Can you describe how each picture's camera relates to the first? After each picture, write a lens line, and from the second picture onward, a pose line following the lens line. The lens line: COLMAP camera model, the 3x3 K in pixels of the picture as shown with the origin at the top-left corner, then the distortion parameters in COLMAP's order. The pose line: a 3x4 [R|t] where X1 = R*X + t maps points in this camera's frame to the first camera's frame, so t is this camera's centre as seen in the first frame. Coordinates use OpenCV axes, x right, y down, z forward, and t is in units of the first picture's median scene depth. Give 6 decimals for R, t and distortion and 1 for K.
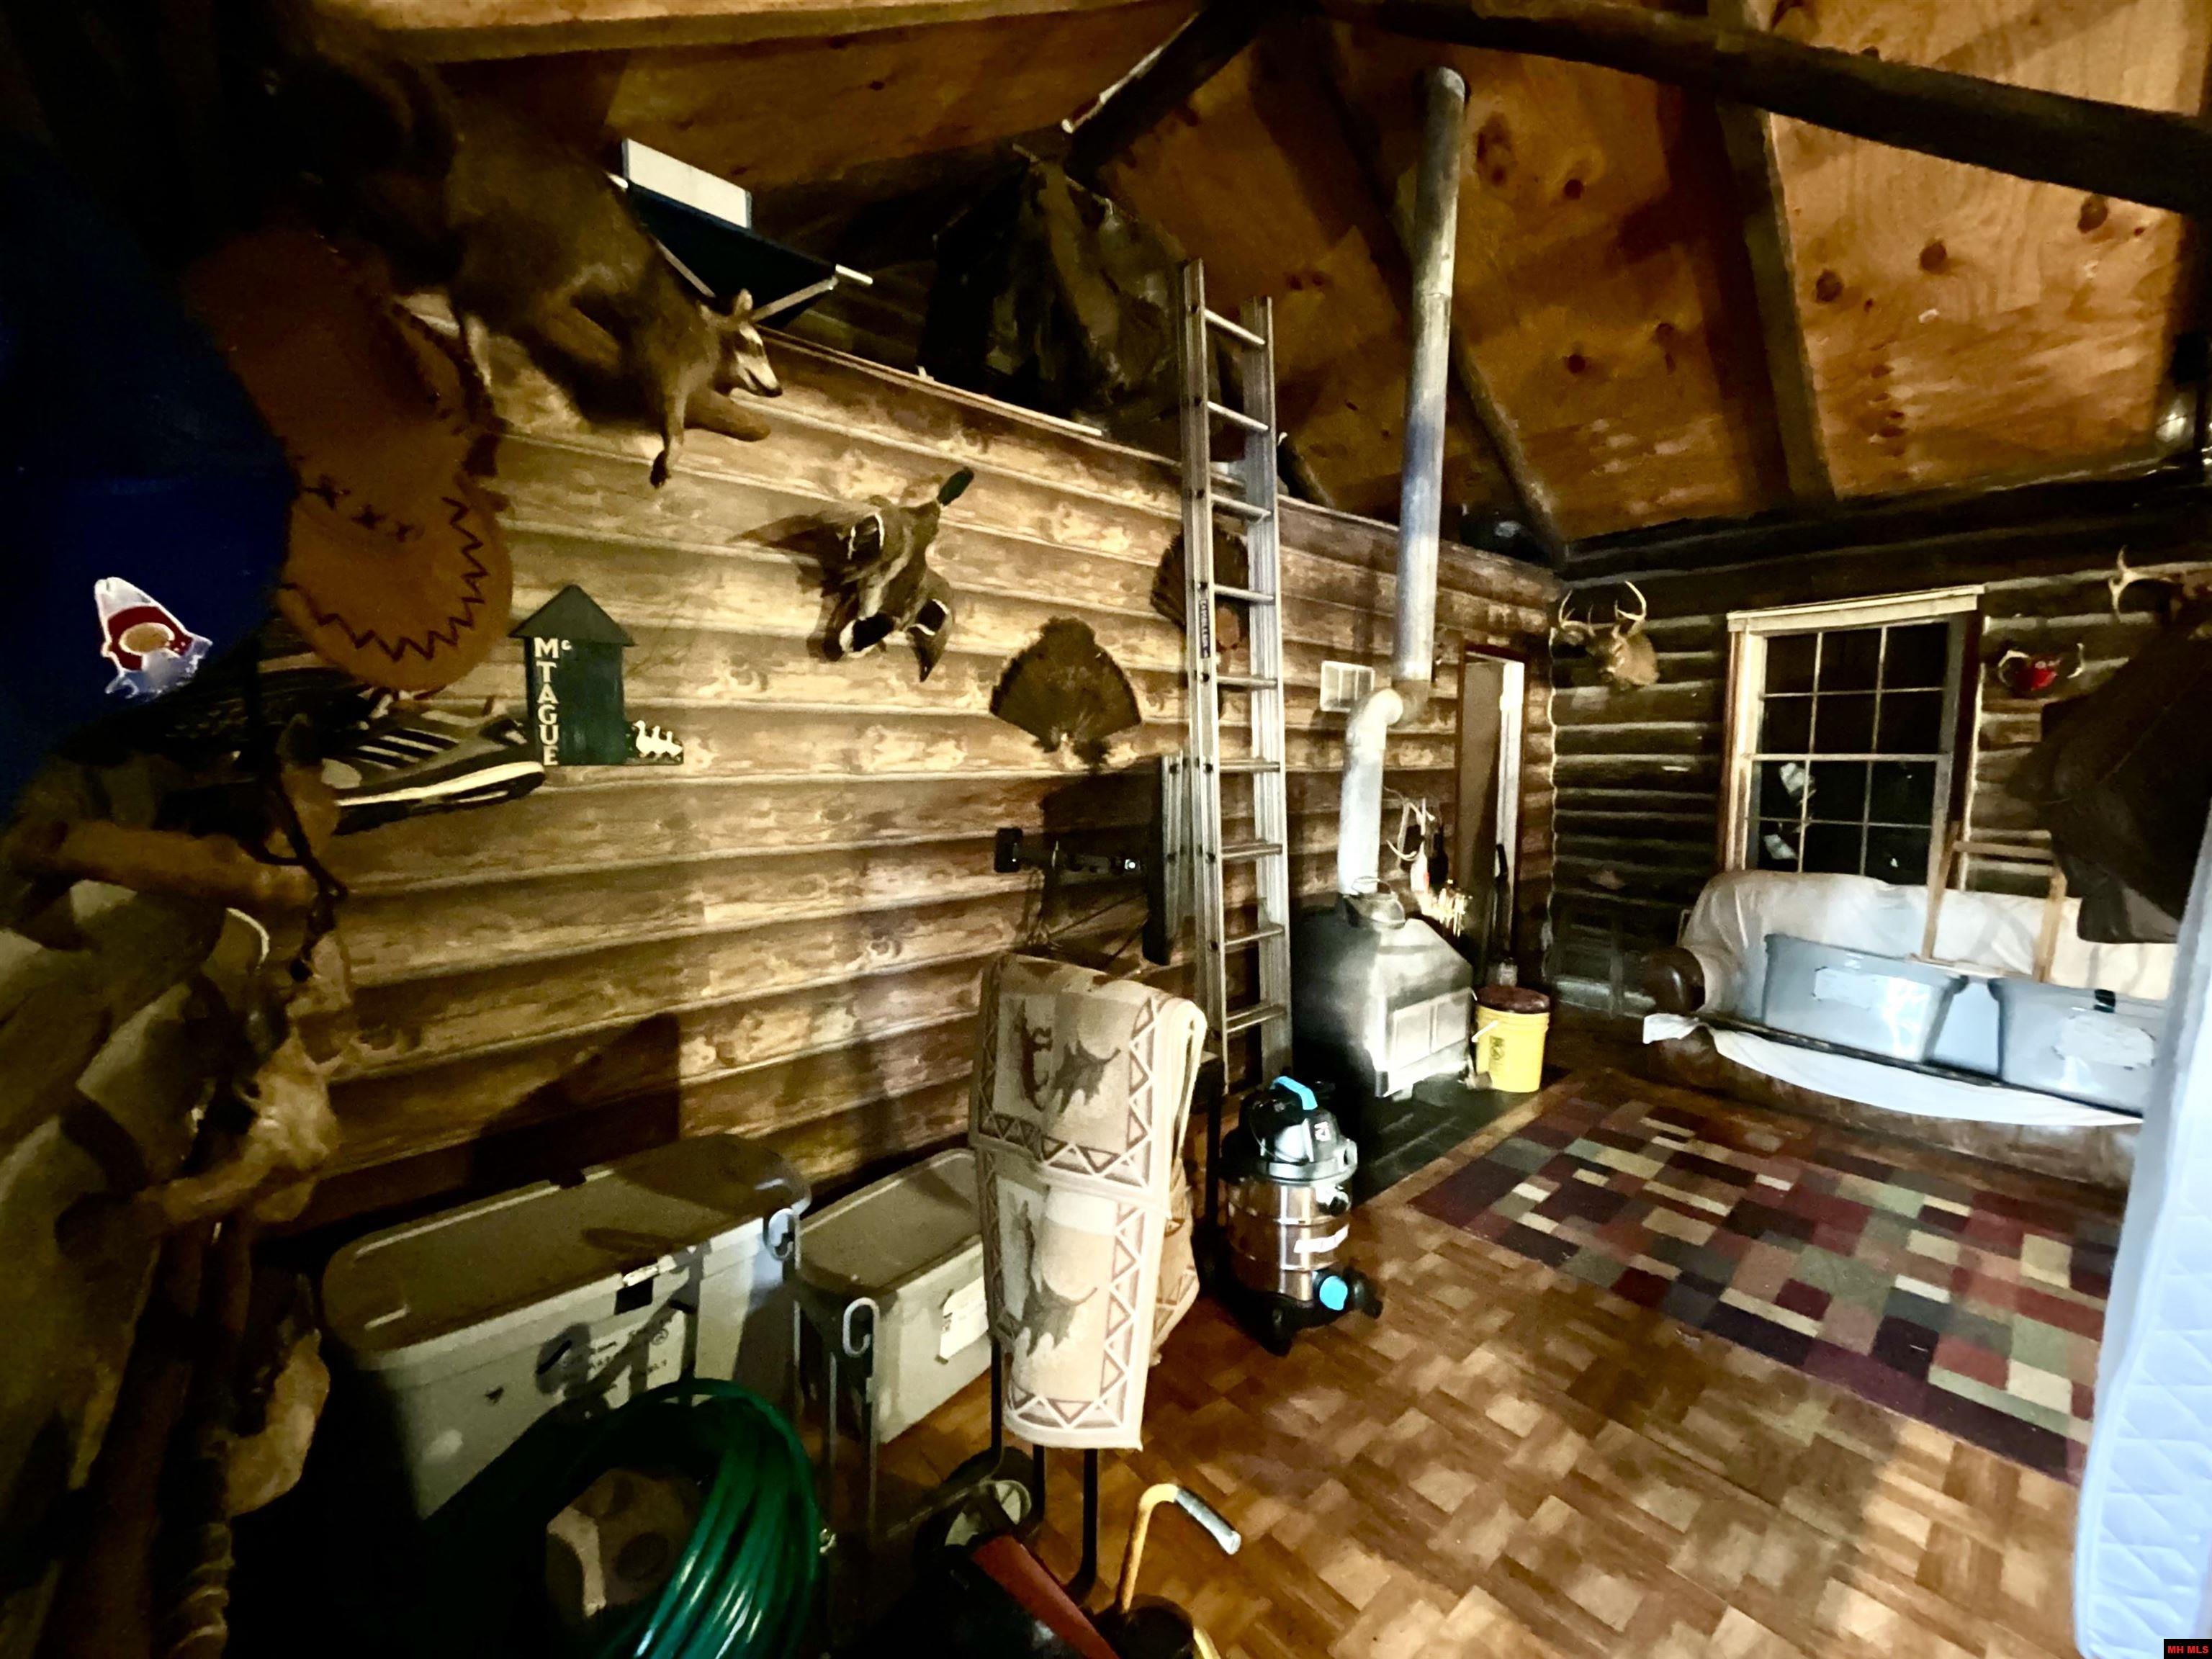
lens RADIAL K [[894.0, 0, 1105.6], [0, 894.0, 830.9], [0, 0, 1]] dist [0.000279, -0.000498]
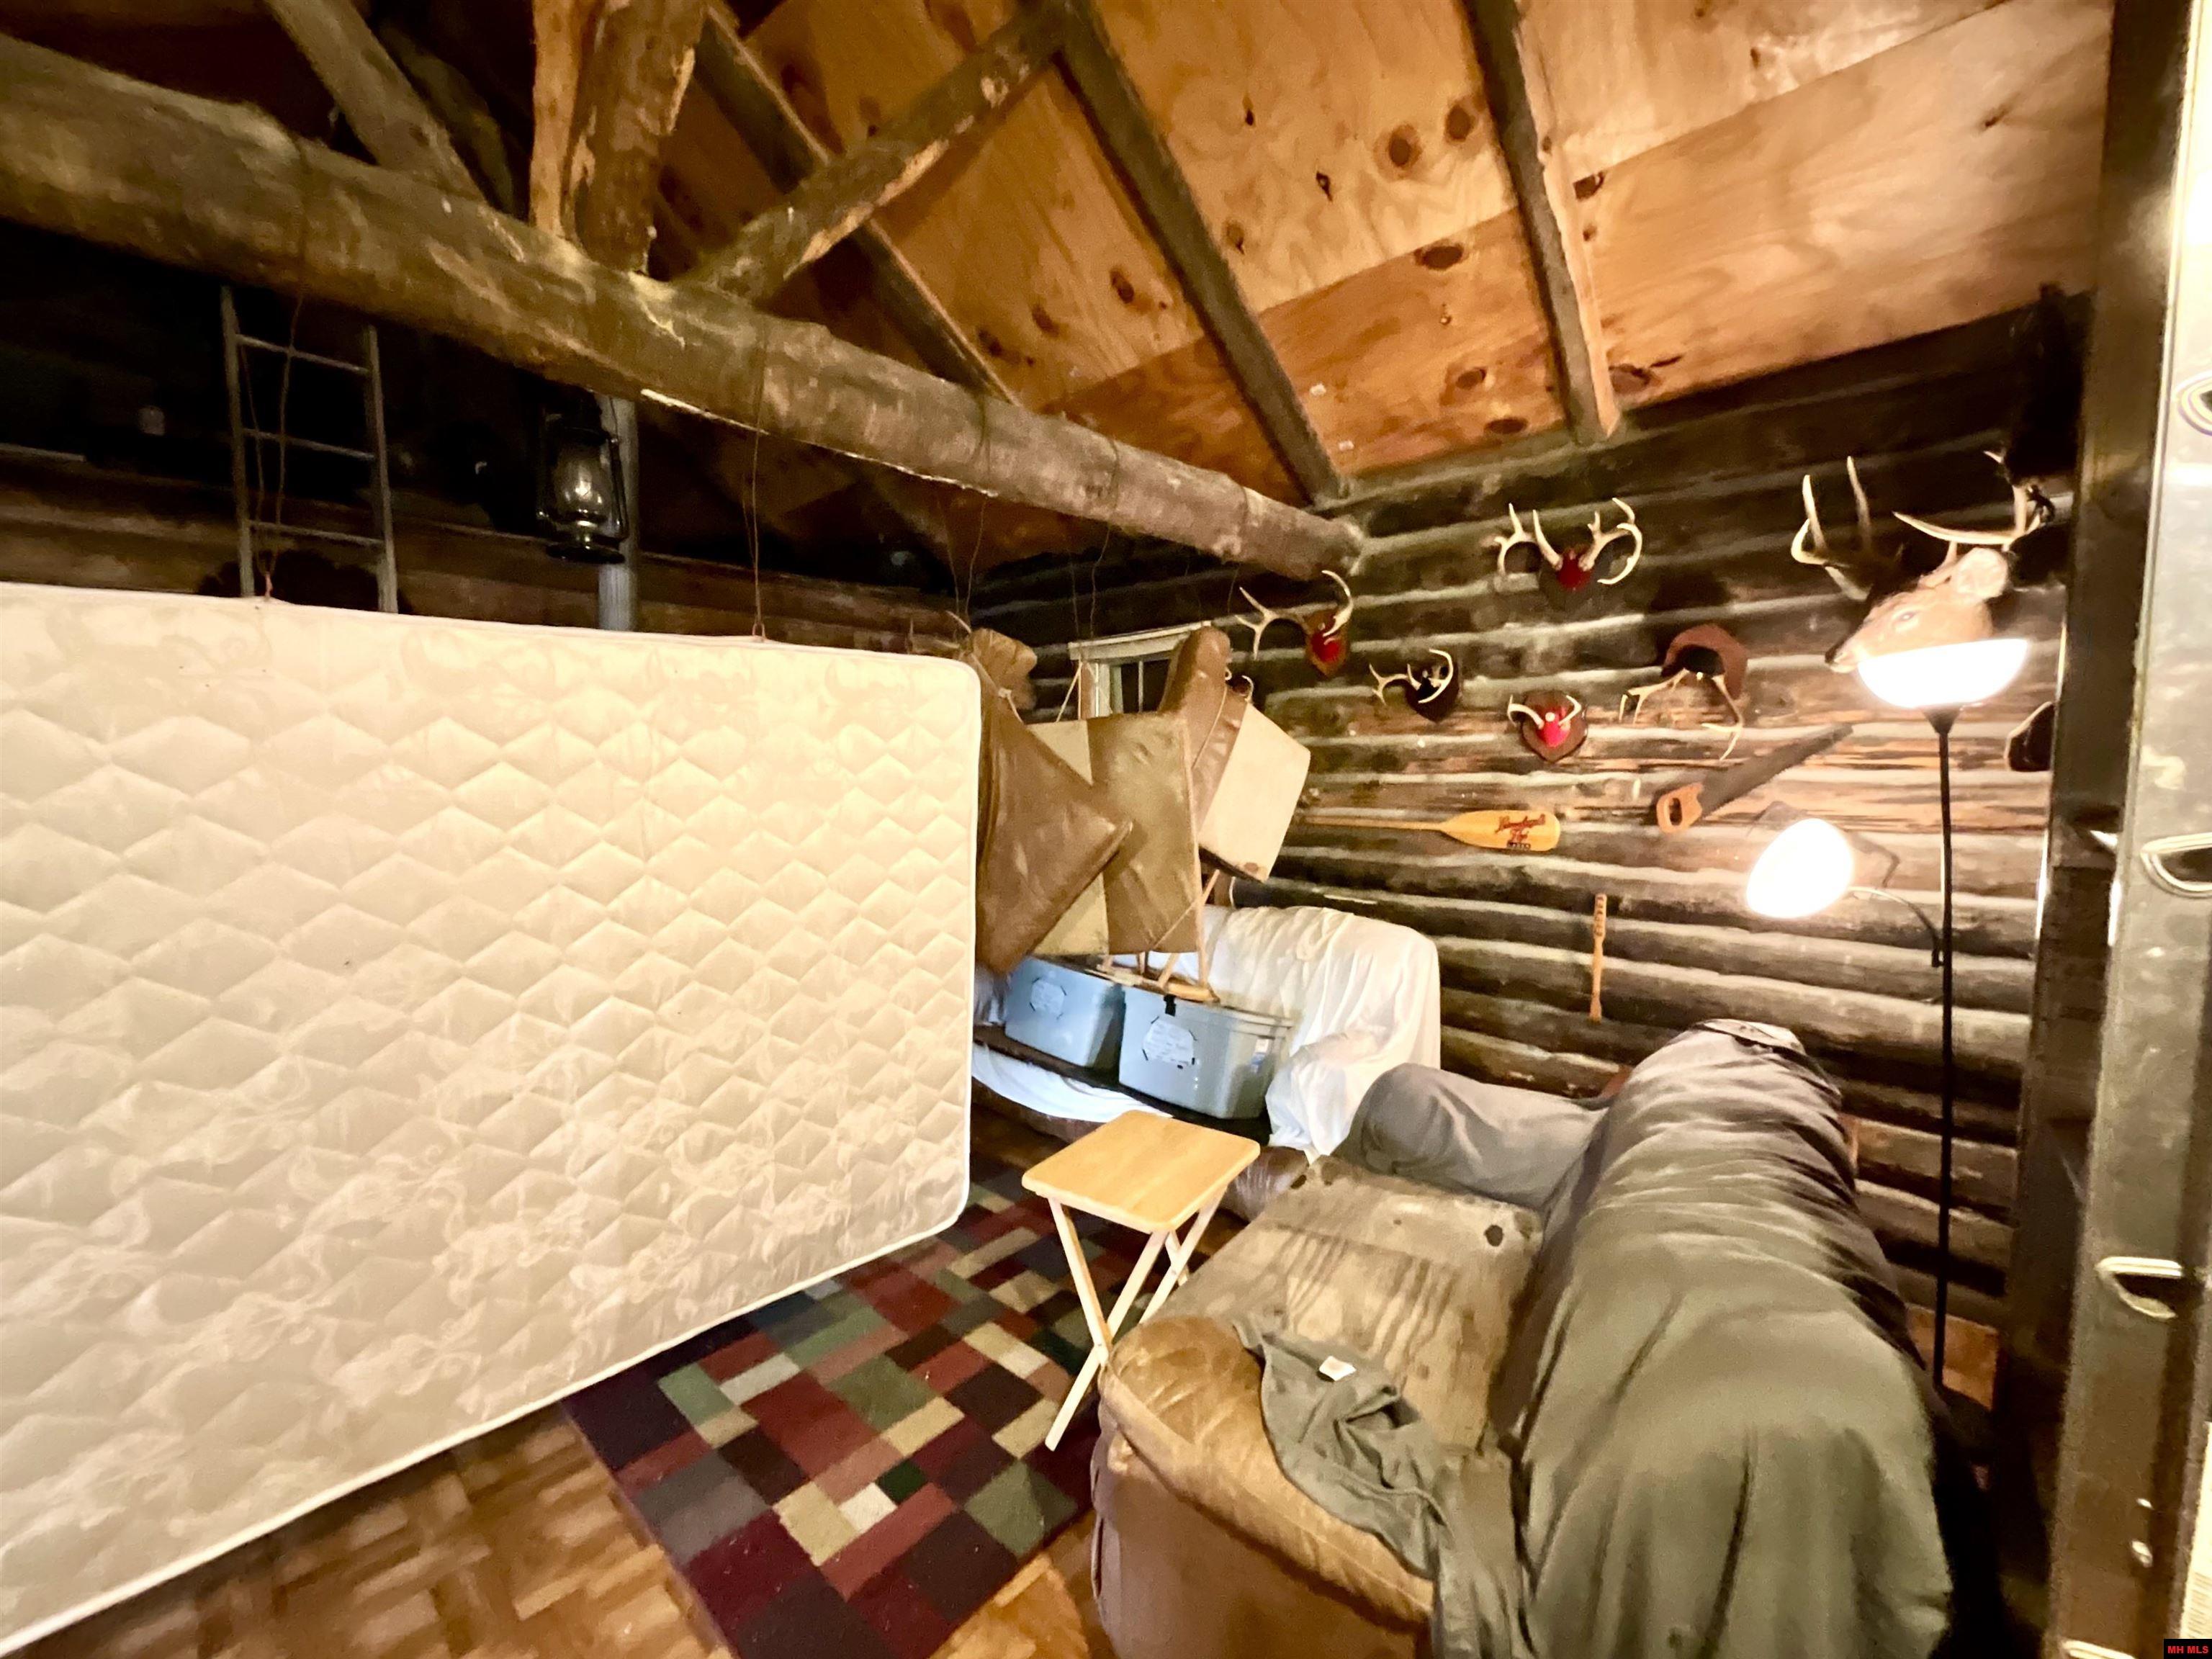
lens RADIAL K [[894.0, 0, 1108.9], [0, 894.0, 828.7], [0, 0, 1]] dist [0.000279, -0.000498]
pose [[0.994224, -0.011922, 0.106661, 0.837295], [0.013765, 0.999768, -0.016560, -0.007073], [-0.106439, 0.017933, 0.994158, -0.071142]]
